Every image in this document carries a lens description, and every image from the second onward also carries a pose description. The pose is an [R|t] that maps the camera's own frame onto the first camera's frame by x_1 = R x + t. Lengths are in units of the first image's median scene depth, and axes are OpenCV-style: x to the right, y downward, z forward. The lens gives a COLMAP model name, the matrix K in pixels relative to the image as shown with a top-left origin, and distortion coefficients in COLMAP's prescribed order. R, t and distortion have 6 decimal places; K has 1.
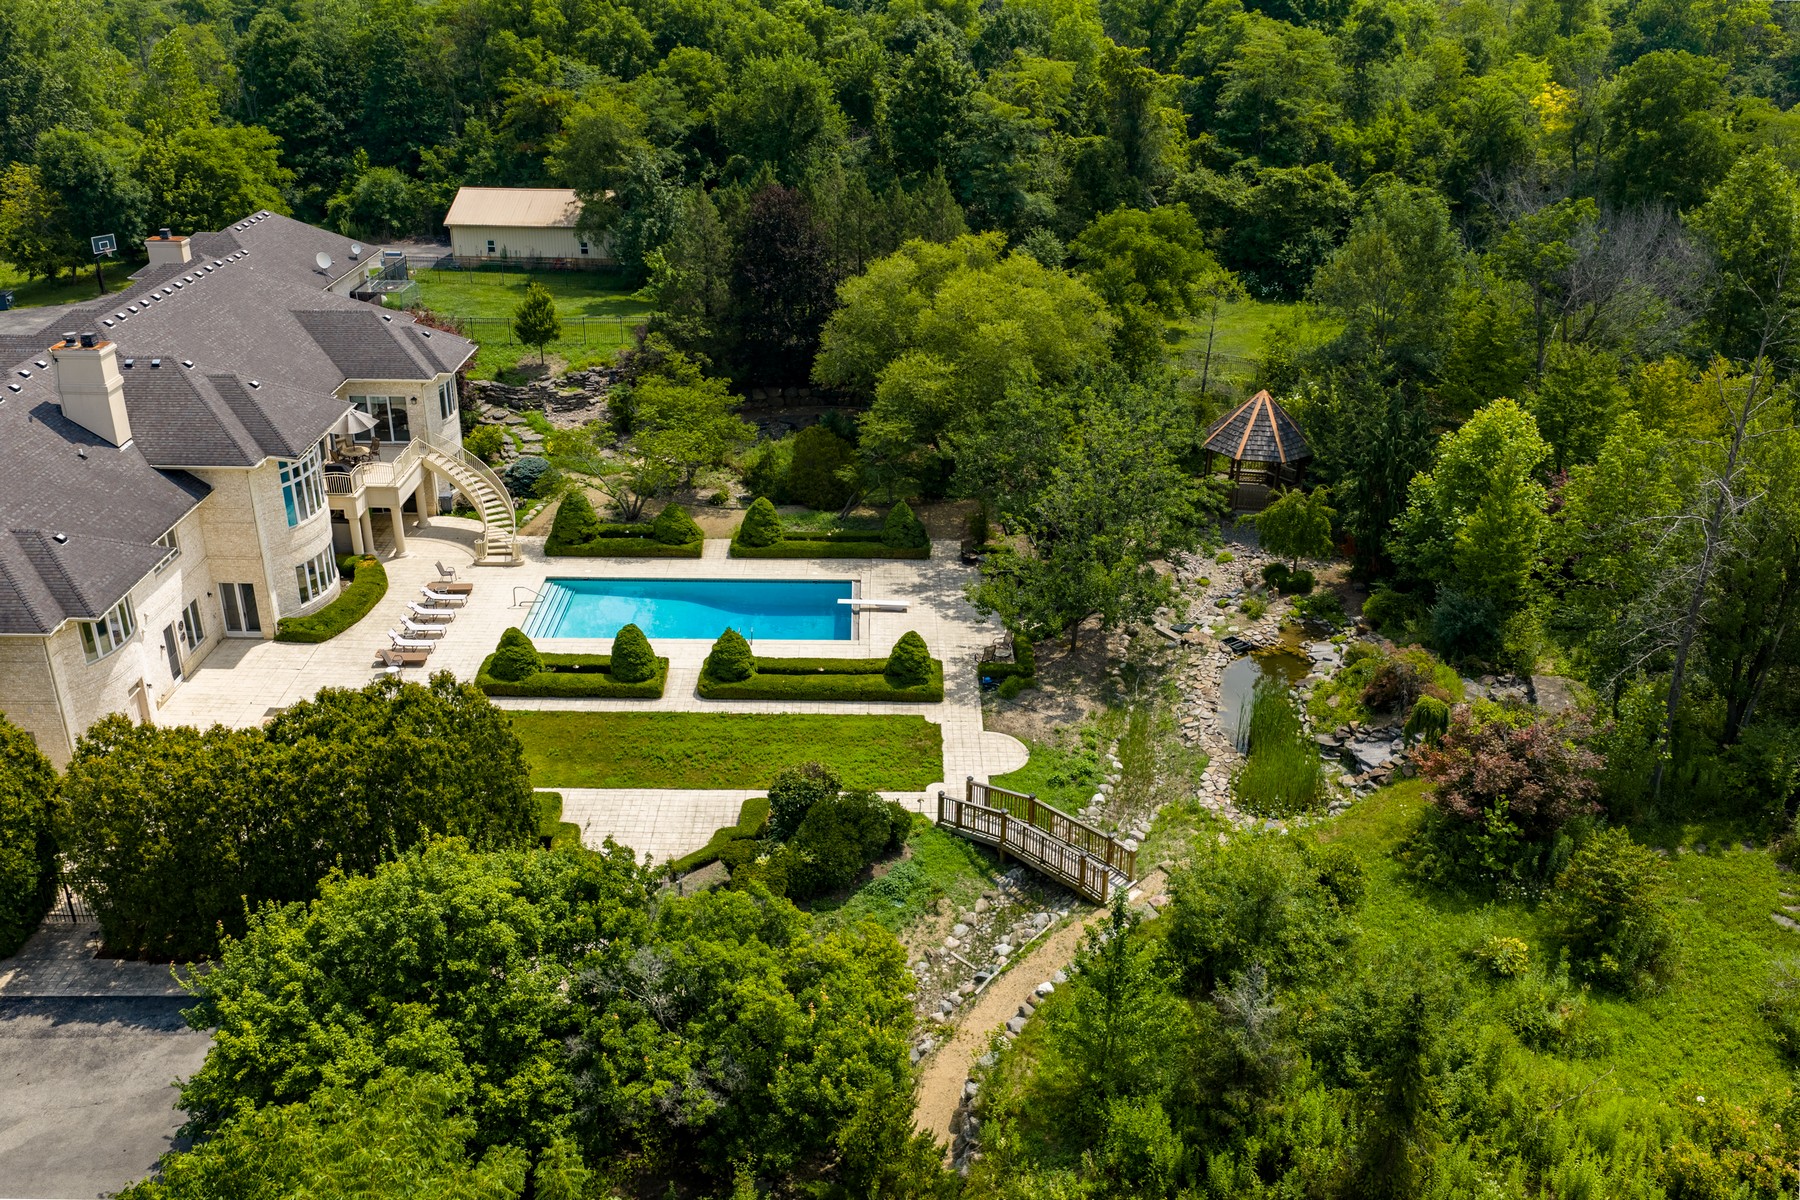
lens RADIAL K [[1550.9, 0, 925.5], [0, 1550.9, 567.6], [0, 0, 1]] dist [0.004242, 0.001046]
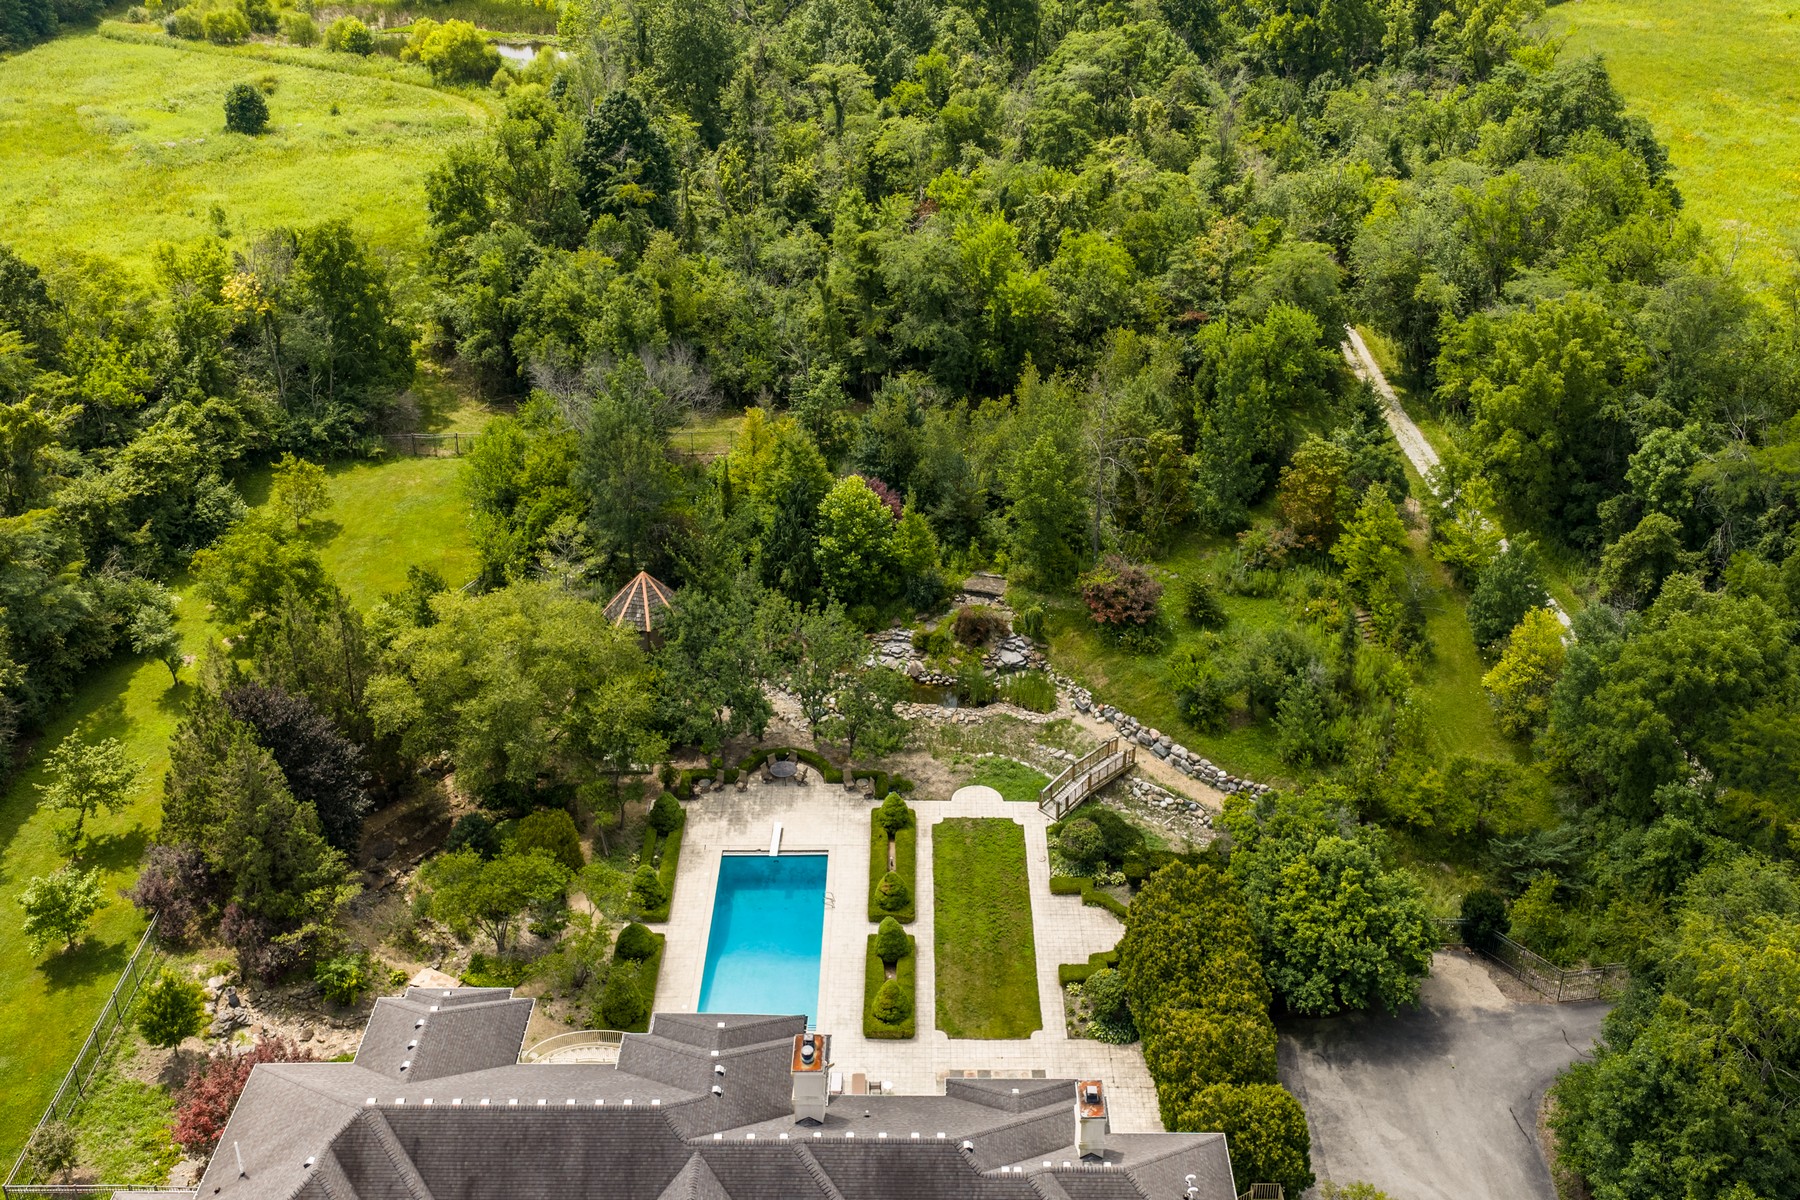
lens RADIAL K [[1645.7, 0, 900.0], [0, 1645.7, 600.0], [0, 0, 1]] dist [0.017803, 0.002032]
pose [[0.013264, -0.517738, 0.855436, -1.214612], [0.405095, 0.784941, 0.468791, -0.810641], [-0.914178, 0.340315, 0.220145, 0.554148]]
